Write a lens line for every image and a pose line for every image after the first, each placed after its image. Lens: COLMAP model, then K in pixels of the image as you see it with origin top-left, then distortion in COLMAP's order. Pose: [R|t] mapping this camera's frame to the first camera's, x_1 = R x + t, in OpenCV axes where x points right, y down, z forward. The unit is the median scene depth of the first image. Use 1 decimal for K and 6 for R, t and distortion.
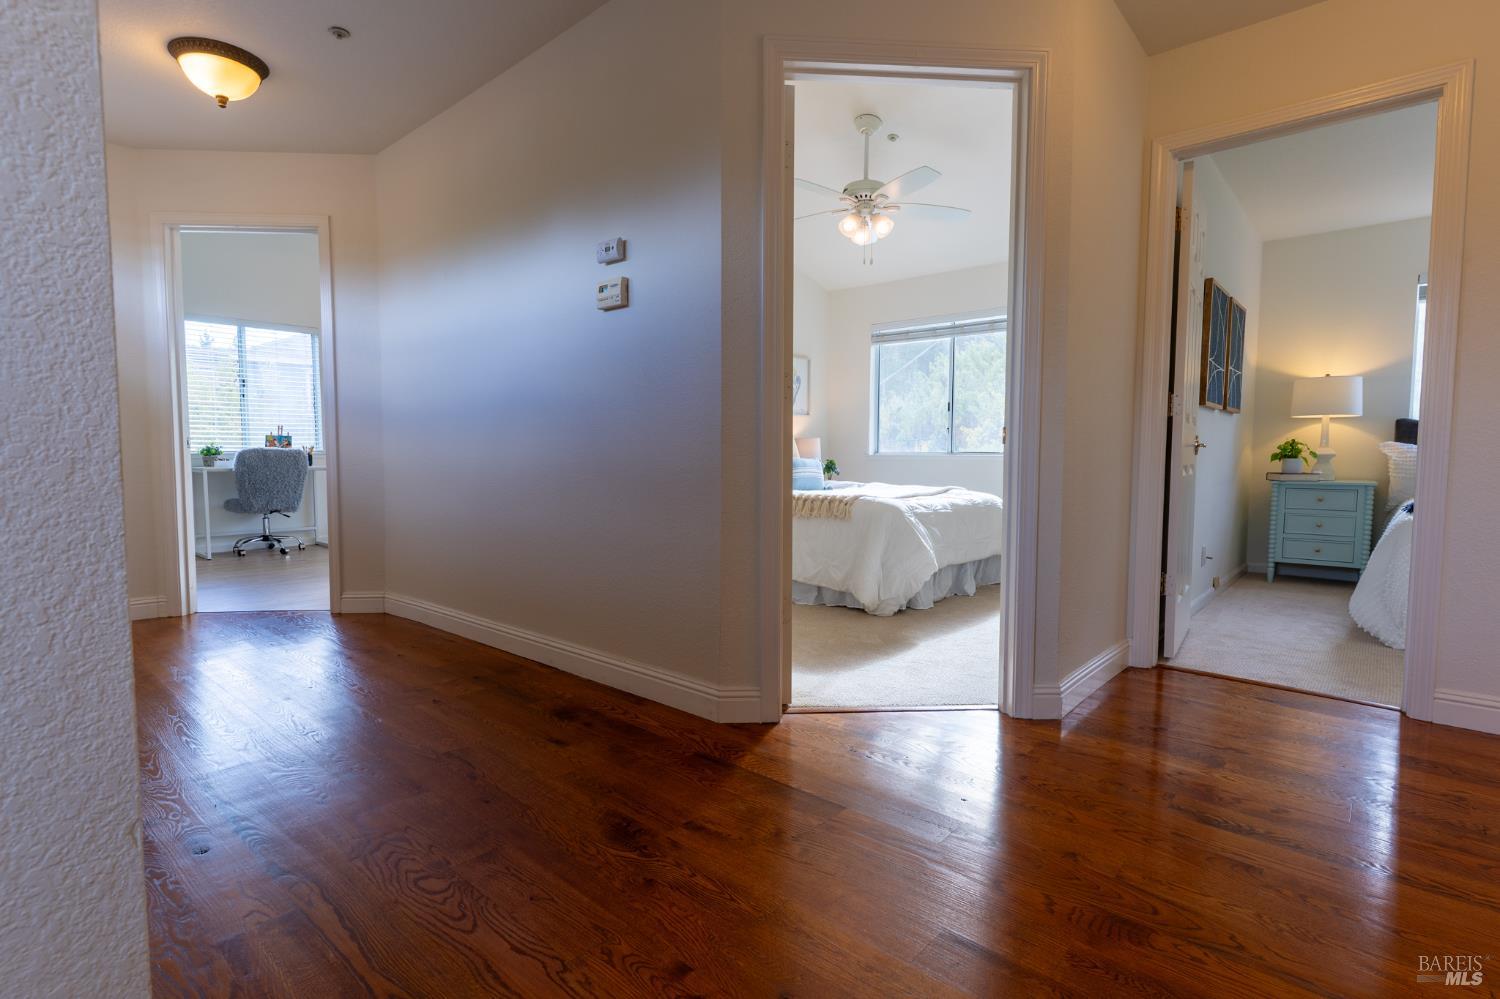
lens RADIAL K [[735.9, 0, 751.1], [0, 735.9, 502.7], [0, 0, 1]] dist [0.000946, 0.000004]
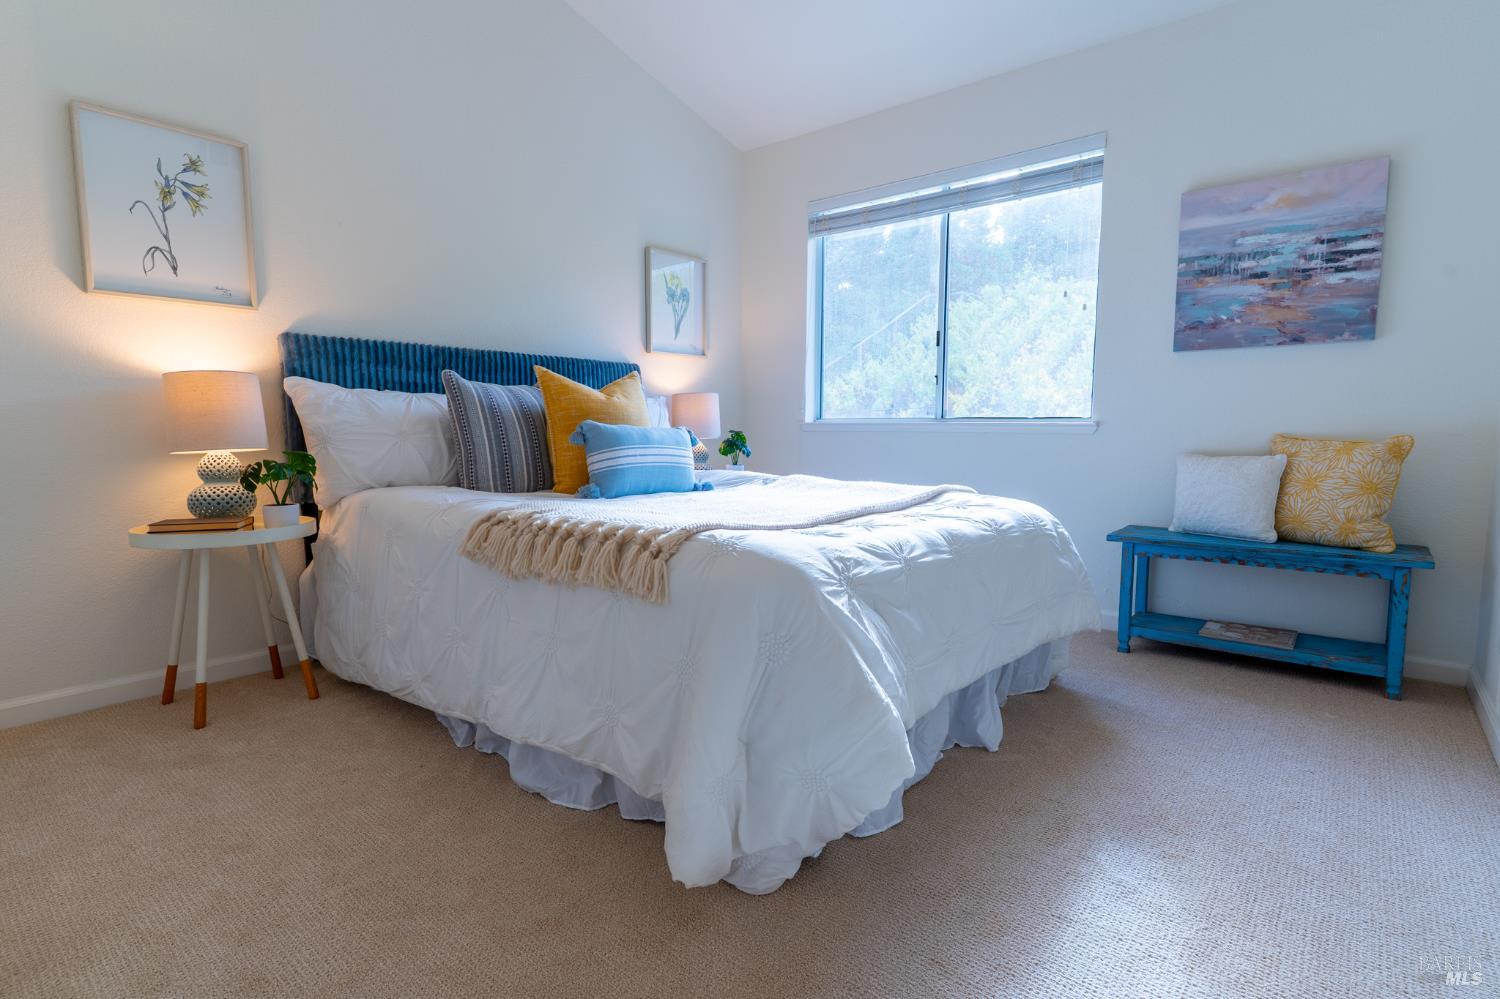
lens RADIAL K [[778.5, 0, 749.6], [0, 778.5, 500.9], [0, 0, 1]] dist [-0.002185, -0.000029]
pose [[0.999424, -0.002012, 0.033886, 0.117979], [0.001013, 0.999565, 0.029467, -0.025293], [-0.033931, -0.029415, 0.998991, 0.460146]]
